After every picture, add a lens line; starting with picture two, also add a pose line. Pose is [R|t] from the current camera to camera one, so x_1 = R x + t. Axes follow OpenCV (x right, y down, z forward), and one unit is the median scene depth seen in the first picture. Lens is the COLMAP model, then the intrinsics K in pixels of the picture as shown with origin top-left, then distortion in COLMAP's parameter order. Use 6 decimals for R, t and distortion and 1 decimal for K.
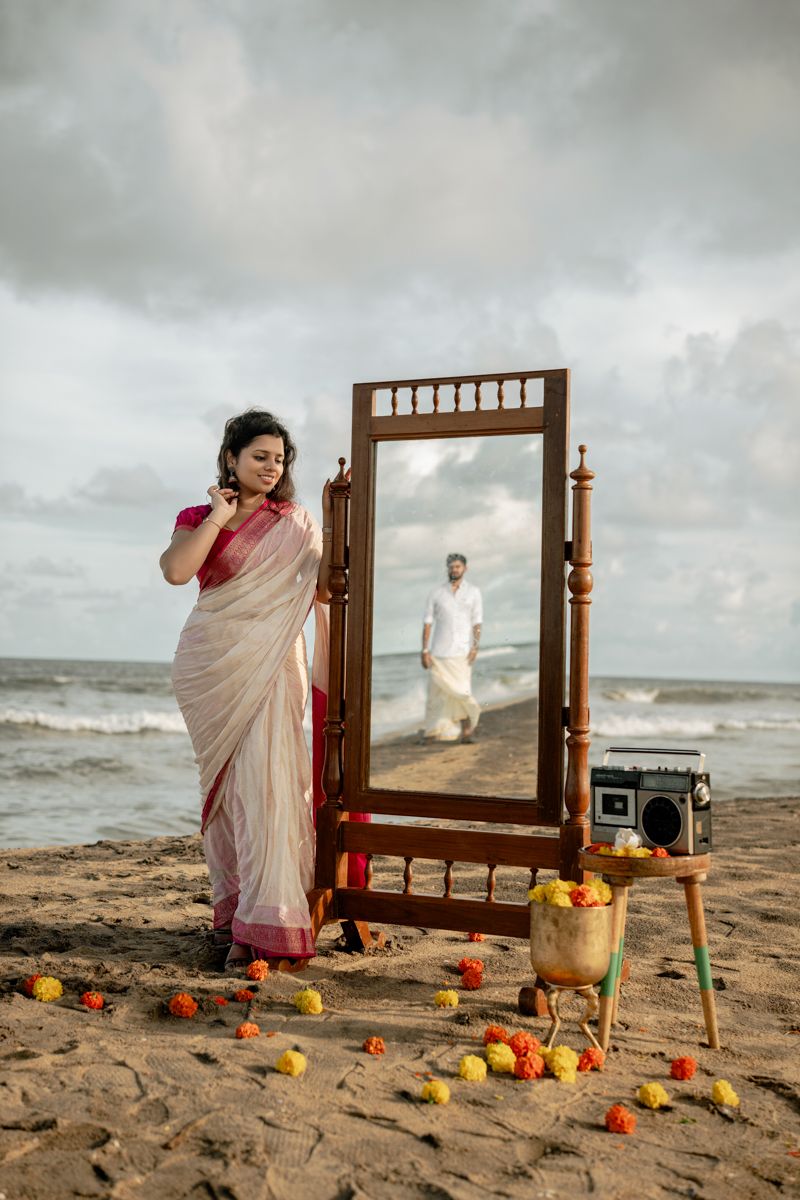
lens RADIAL K [[1692.0, 0, 384.4], [0, 1692.0, 613.2], [0, 0, 1]] dist [0.299884, -0.071518]
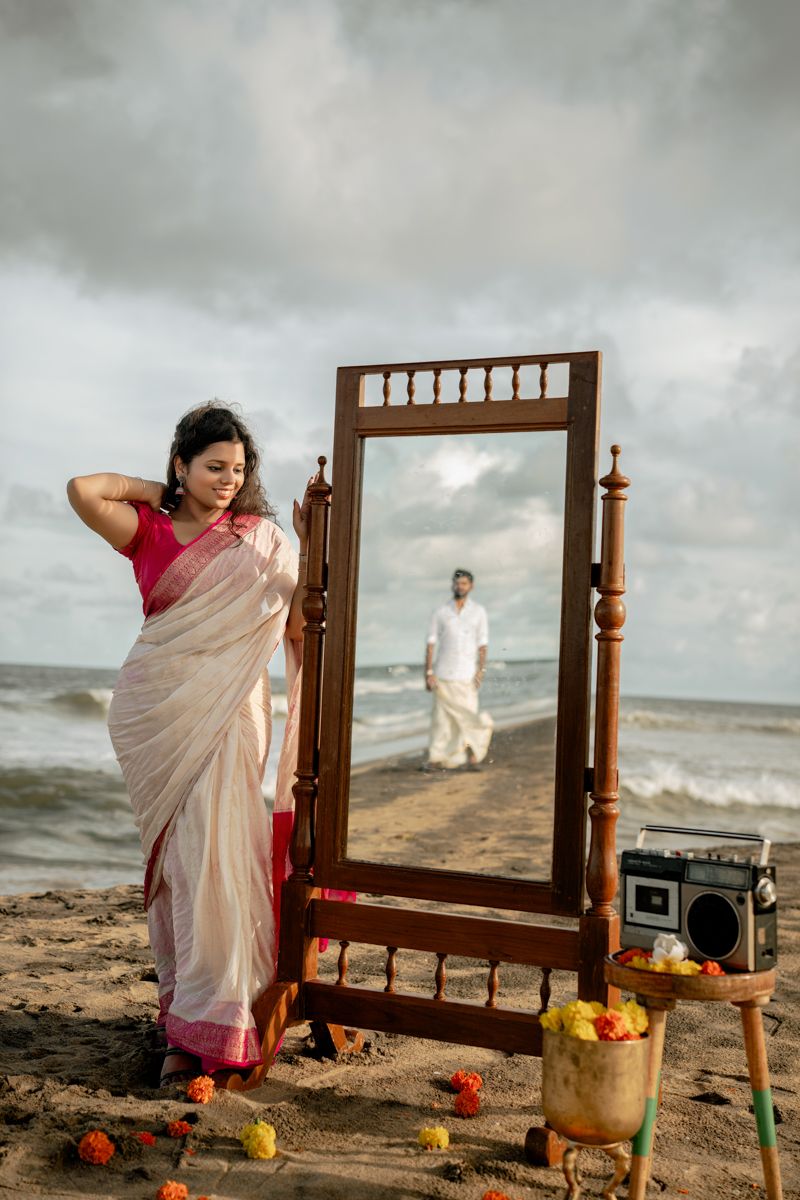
lens RADIAL K [[1692.0, 0, 384.4], [0, 1692.0, 613.2], [0, 0, 1]] dist [0.299884, -0.071518]
pose [[0.999782, 0.020088, -0.005622, 0.012983], [-0.020130, 0.999769, -0.007504, -0.010911], [0.005470, 0.007616, 0.999956, 0.197138]]
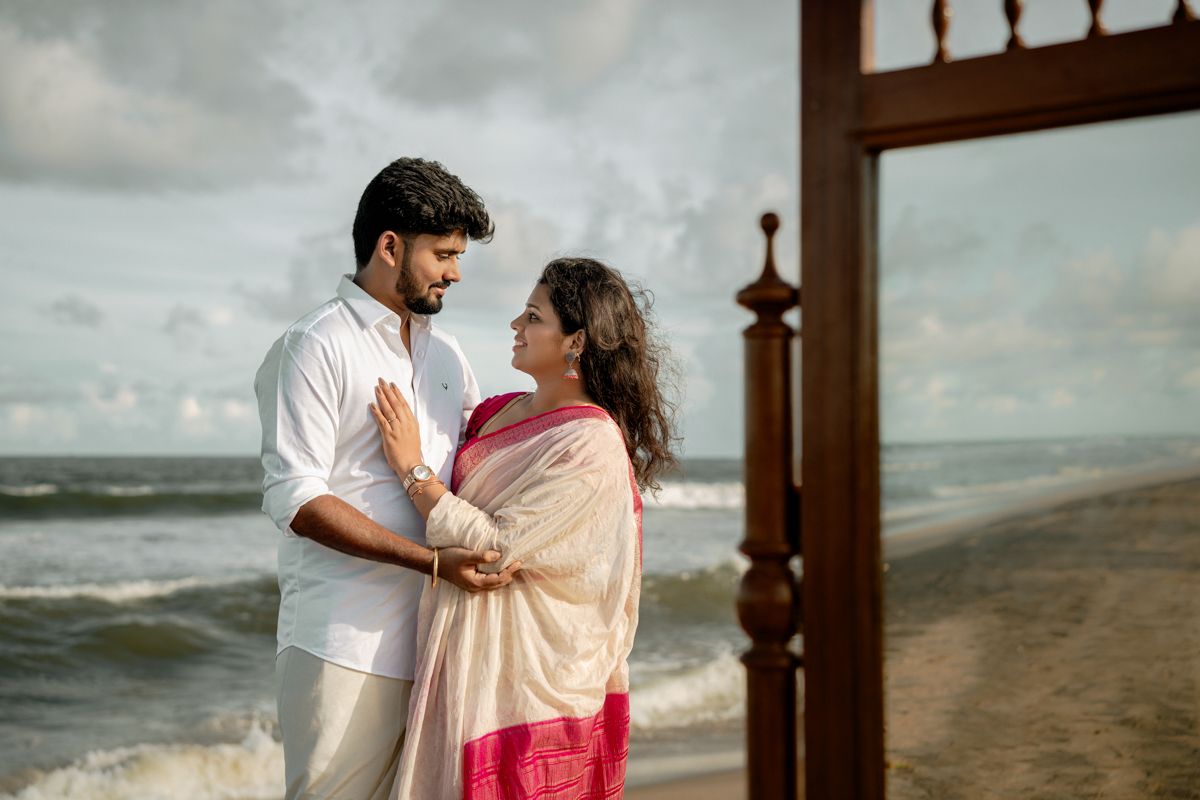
lens RADIAL K [[1660.1, 0, 600.6], [0, 1660.1, 440.1], [0, 0, 1]] dist [0.182797, 0.076795]
pose [[0.990511, -0.028334, -0.134478, -0.017495], [0.029581, 0.999536, 0.007279, -0.058359], [0.134209, -0.011188, 0.990890, 0.767652]]
